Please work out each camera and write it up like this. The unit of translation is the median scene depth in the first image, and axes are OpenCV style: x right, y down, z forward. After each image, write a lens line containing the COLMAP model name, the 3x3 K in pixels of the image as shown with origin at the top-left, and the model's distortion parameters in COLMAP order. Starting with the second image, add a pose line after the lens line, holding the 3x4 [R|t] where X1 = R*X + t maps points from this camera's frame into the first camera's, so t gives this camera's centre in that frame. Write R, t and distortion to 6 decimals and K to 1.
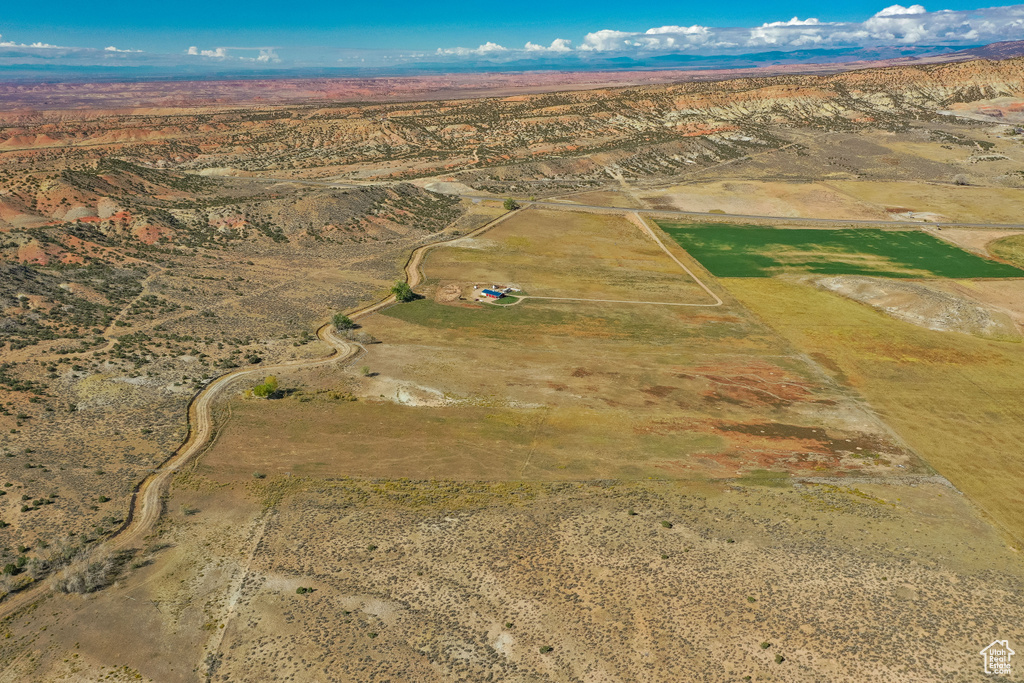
lens RADIAL K [[807.9, 0, 512.3], [0, 807.9, 346.7], [0, 0, 1]] dist [-0.003679, -0.000288]
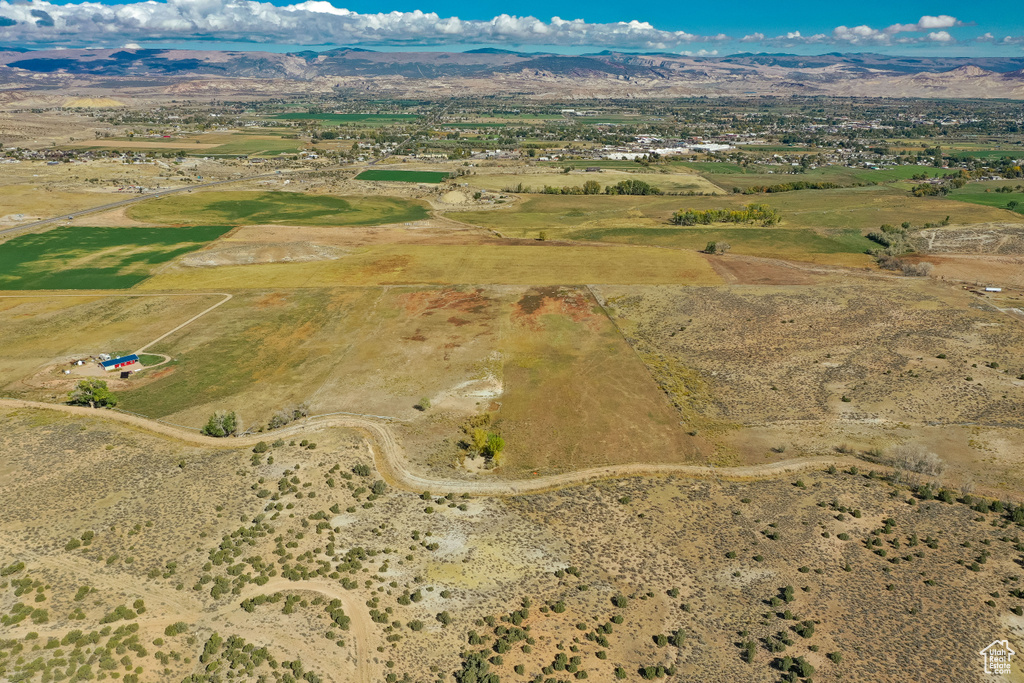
lens RADIAL K [[807.9, 0, 517.3], [0, 807.9, 341.0], [0, 0, 1]] dist [-0.003679, -0.000288]
pose [[0.016233, -0.316151, 0.948570, -0.675039], [0.342645, 0.893009, 0.291770, -0.167588], [-0.939325, 0.320287, 0.122824, 0.578784]]
